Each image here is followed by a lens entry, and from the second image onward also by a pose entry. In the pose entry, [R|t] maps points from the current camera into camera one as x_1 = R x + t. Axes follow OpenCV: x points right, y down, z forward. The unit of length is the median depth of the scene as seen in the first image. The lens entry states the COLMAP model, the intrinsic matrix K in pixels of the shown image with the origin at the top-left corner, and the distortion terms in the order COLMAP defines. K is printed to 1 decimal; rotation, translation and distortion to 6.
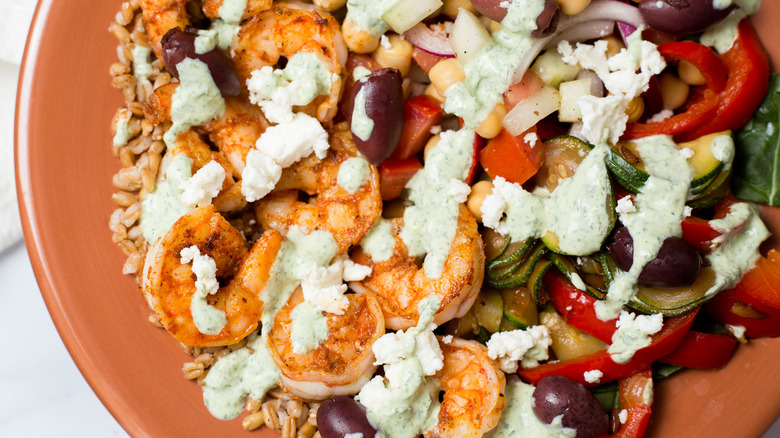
lens RADIAL K [[1212.3, 0, 390.0], [0, 1212.3, 219.0], [0, 0, 1]] dist [-0.154875, -0.064021]
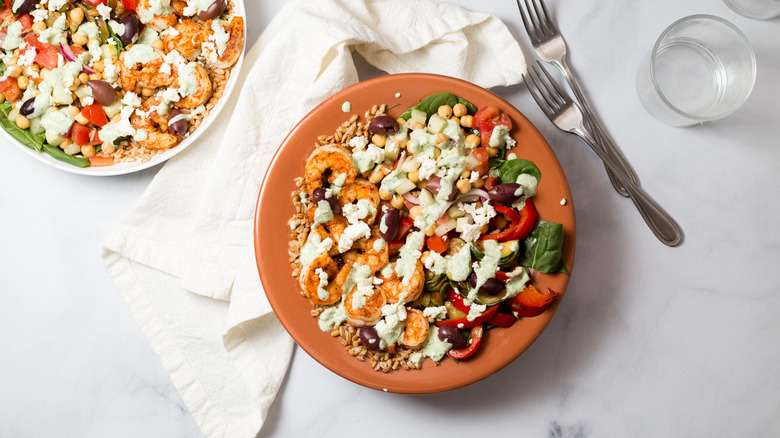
lens RADIAL K [[1013.8, 0, 389.8], [0, 1013.8, 235.2], [0, 0, 1]] dist [-0.099145, -0.052211]
pose [[0.997190, 0.073512, -0.014421, 0.025126], [-0.073366, 0.997251, 0.010405, -0.086590], [0.015146, -0.009317, 0.999842, -1.295339]]
